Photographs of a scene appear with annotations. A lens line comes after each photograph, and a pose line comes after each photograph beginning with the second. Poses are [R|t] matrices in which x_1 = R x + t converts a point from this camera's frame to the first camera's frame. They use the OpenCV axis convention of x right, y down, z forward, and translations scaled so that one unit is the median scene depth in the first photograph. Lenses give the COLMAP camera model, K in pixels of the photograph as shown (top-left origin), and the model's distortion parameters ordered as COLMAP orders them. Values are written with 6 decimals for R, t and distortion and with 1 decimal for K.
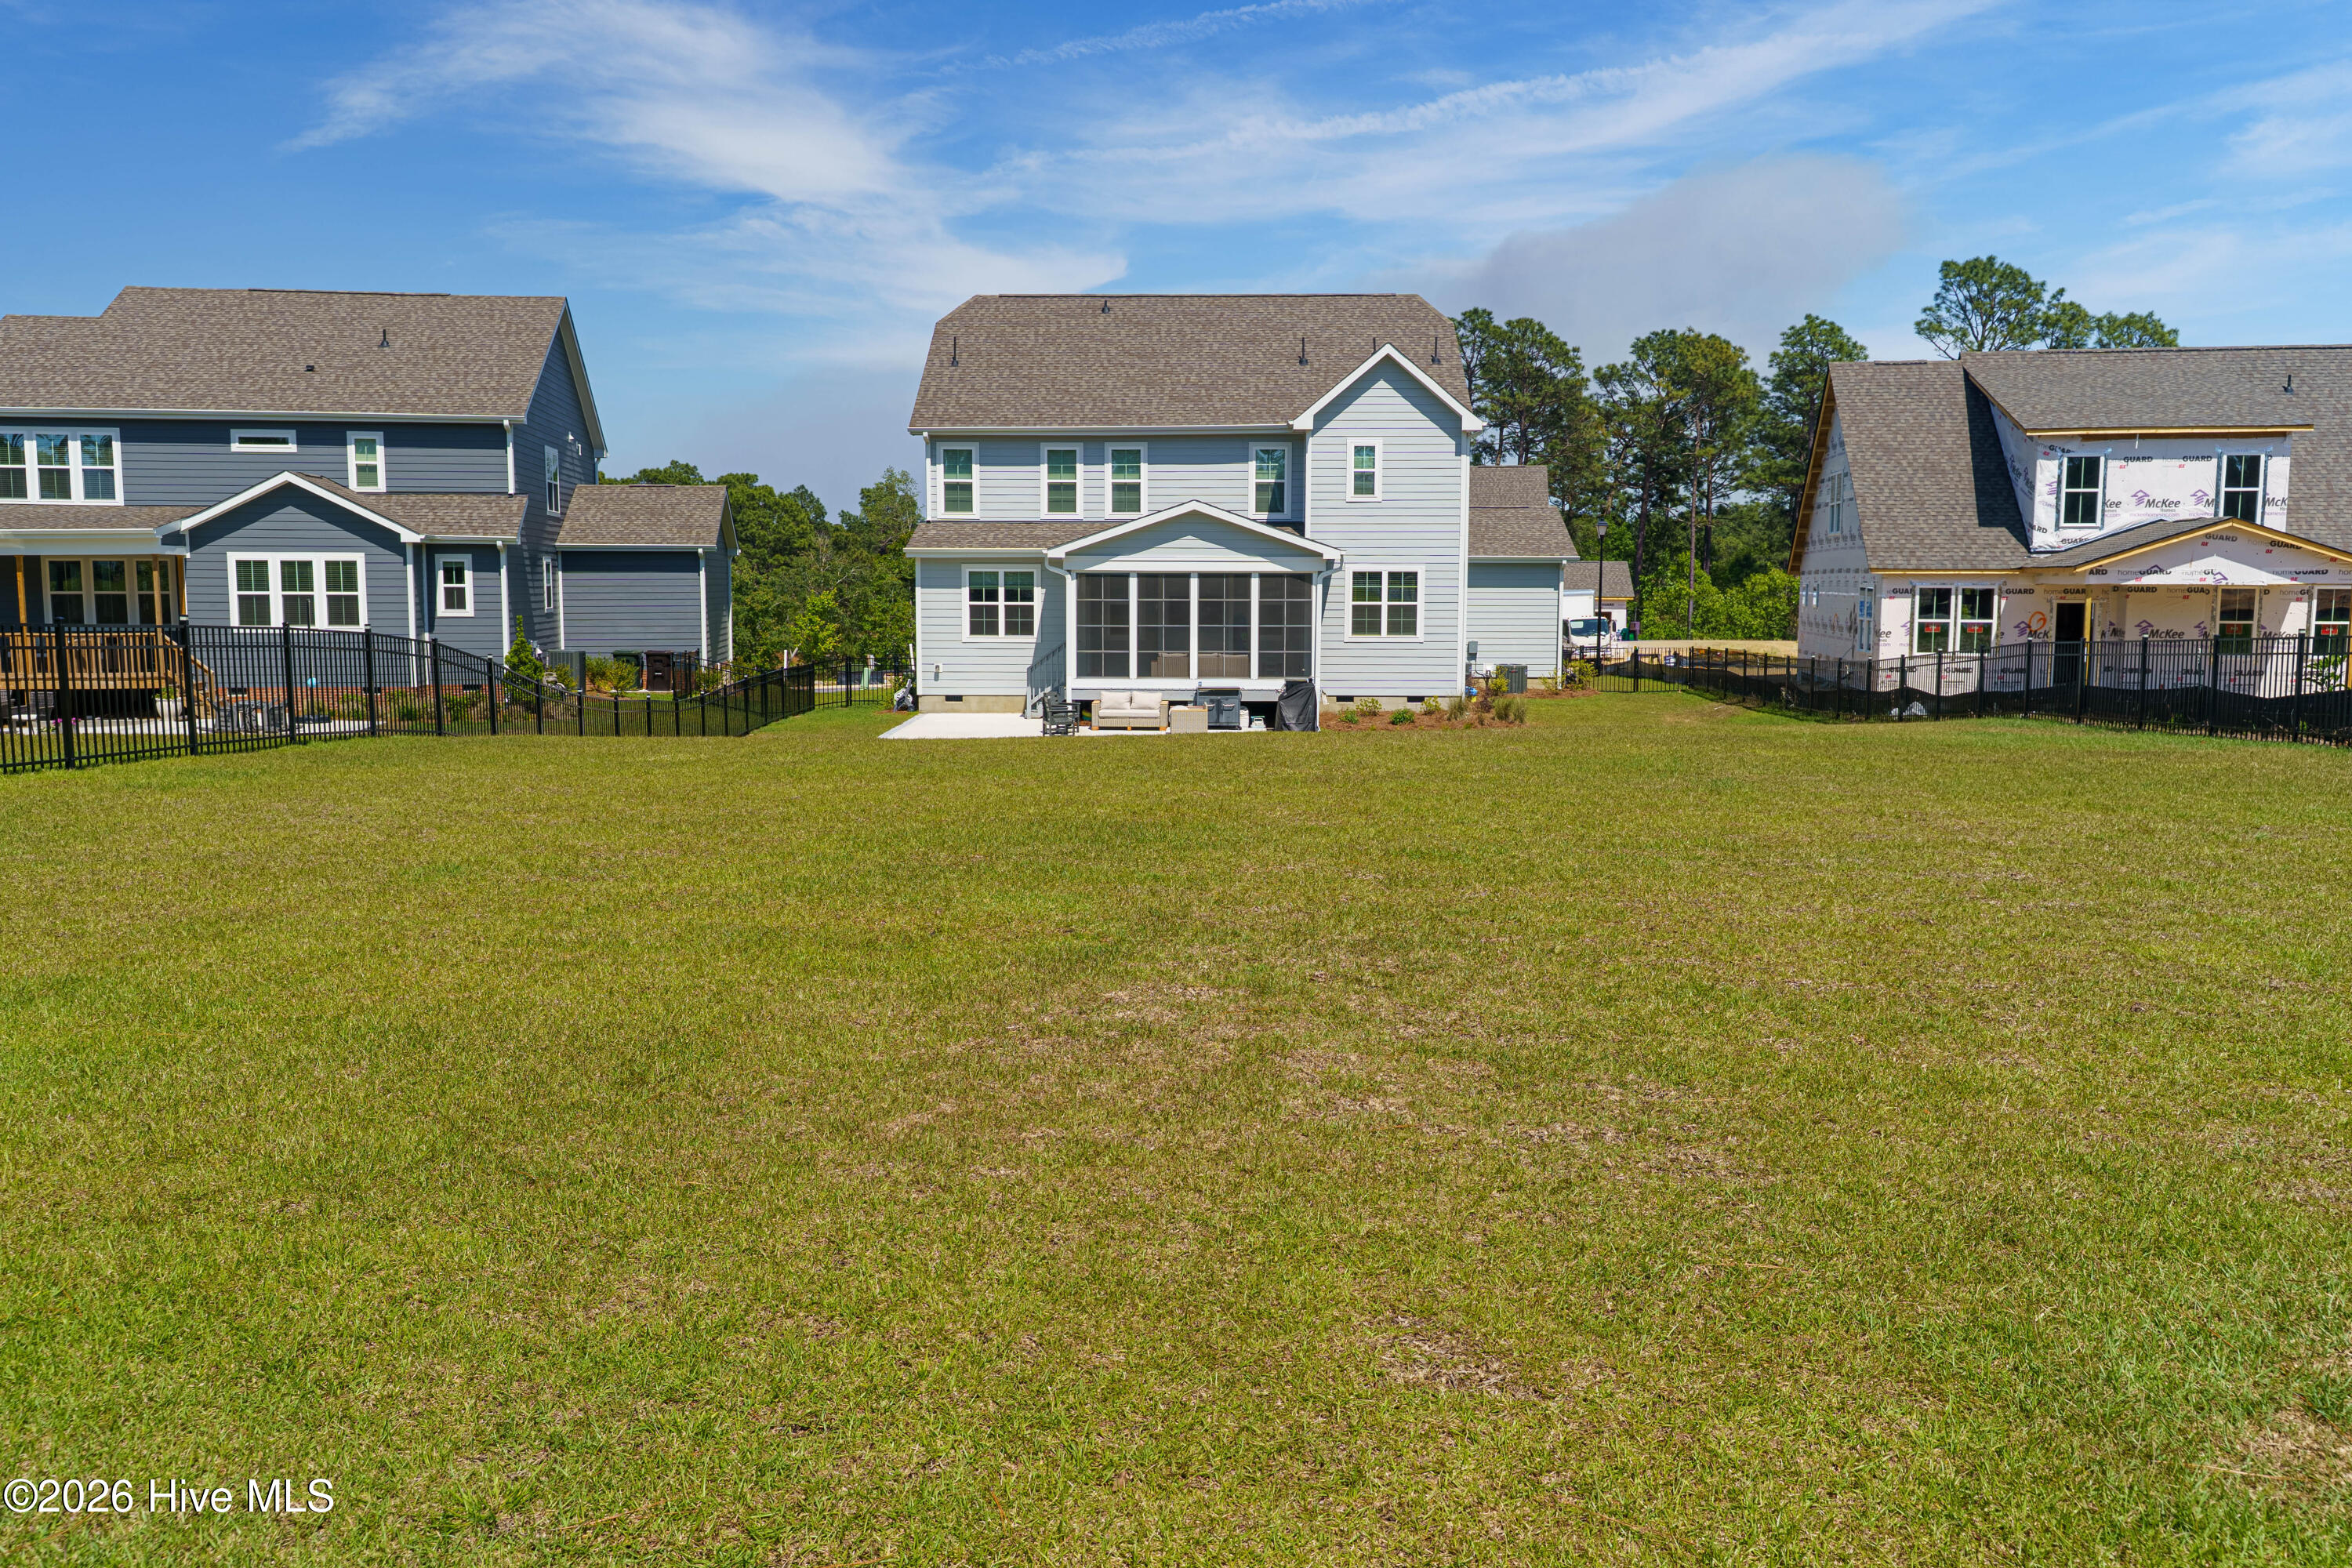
lens RADIAL K [[1842.6, 0, 1176.0], [0, 1842.6, 784.0], [0, 0, 1]] dist [-0.000621, 0.001103]
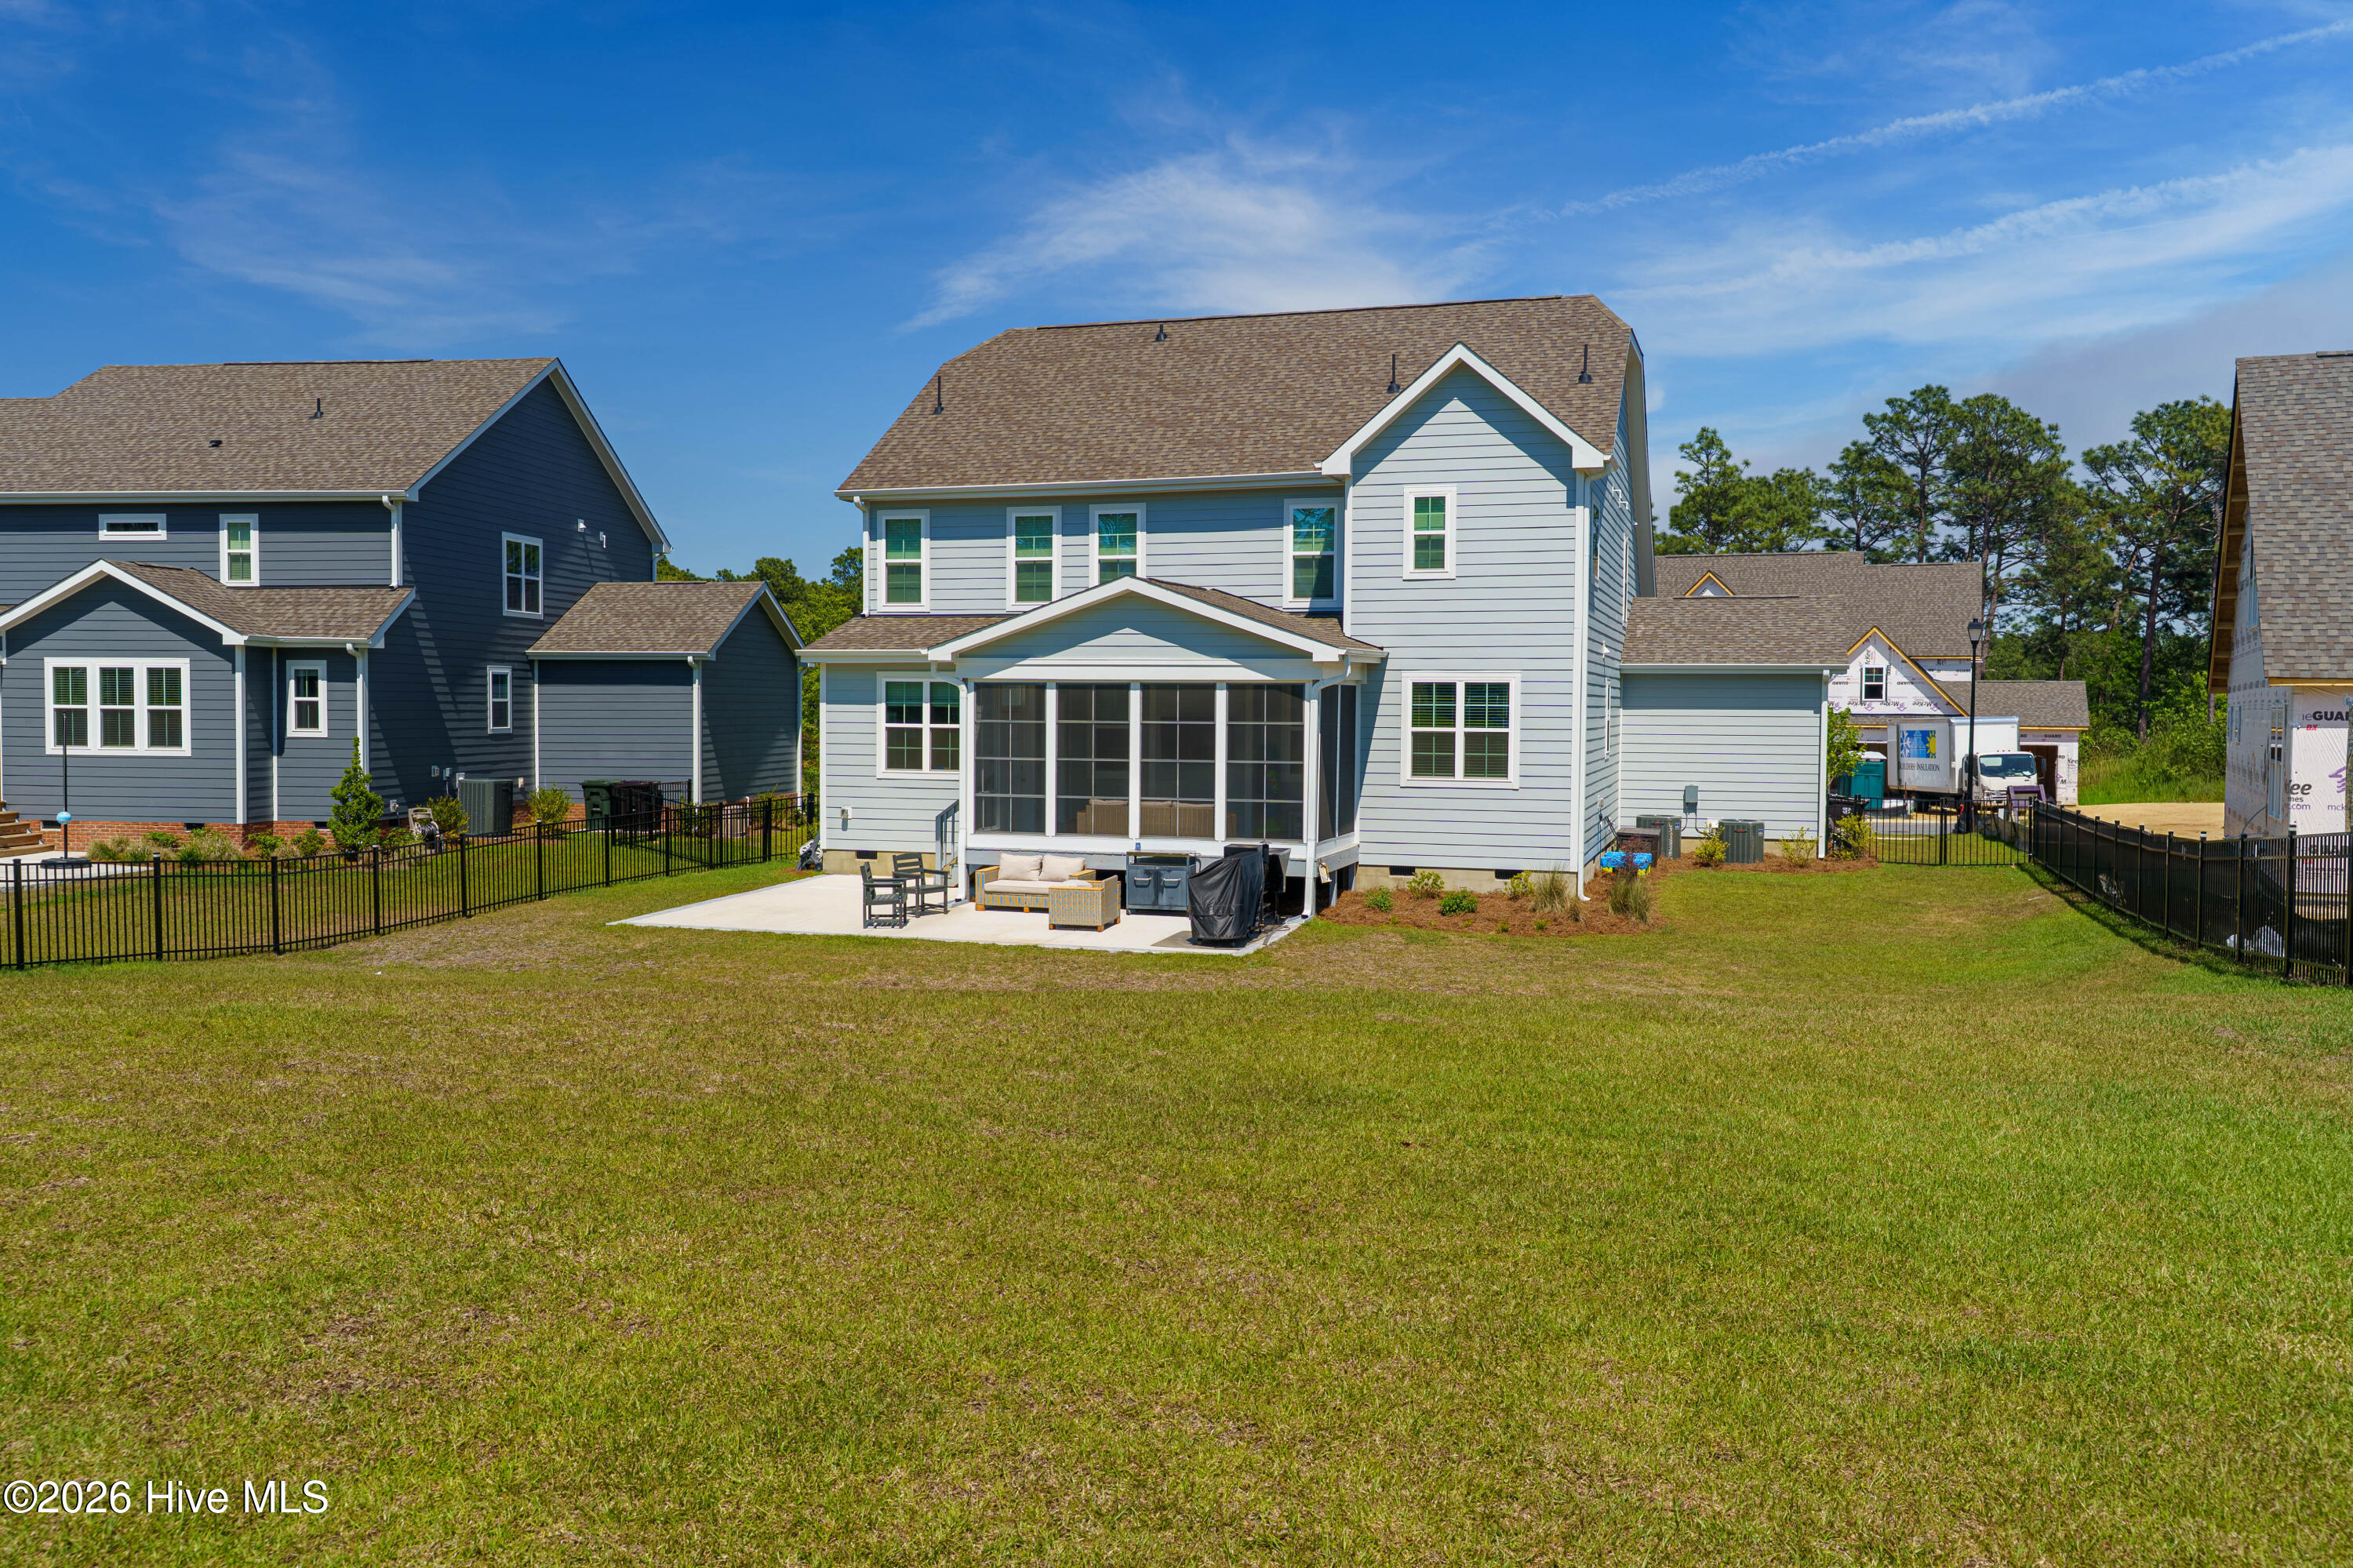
lens RADIAL K [[1843.4, 0, 1176.5], [0, 1843.4, 784.0], [0, 0, 1]] dist [-0.000621, 0.001103]
pose [[0.962183, 0.015769, -0.271946, 0.196202], [-0.034235, 0.997408, -0.063291, -0.032627], [0.270243, 0.070208, 0.960229, 0.331715]]
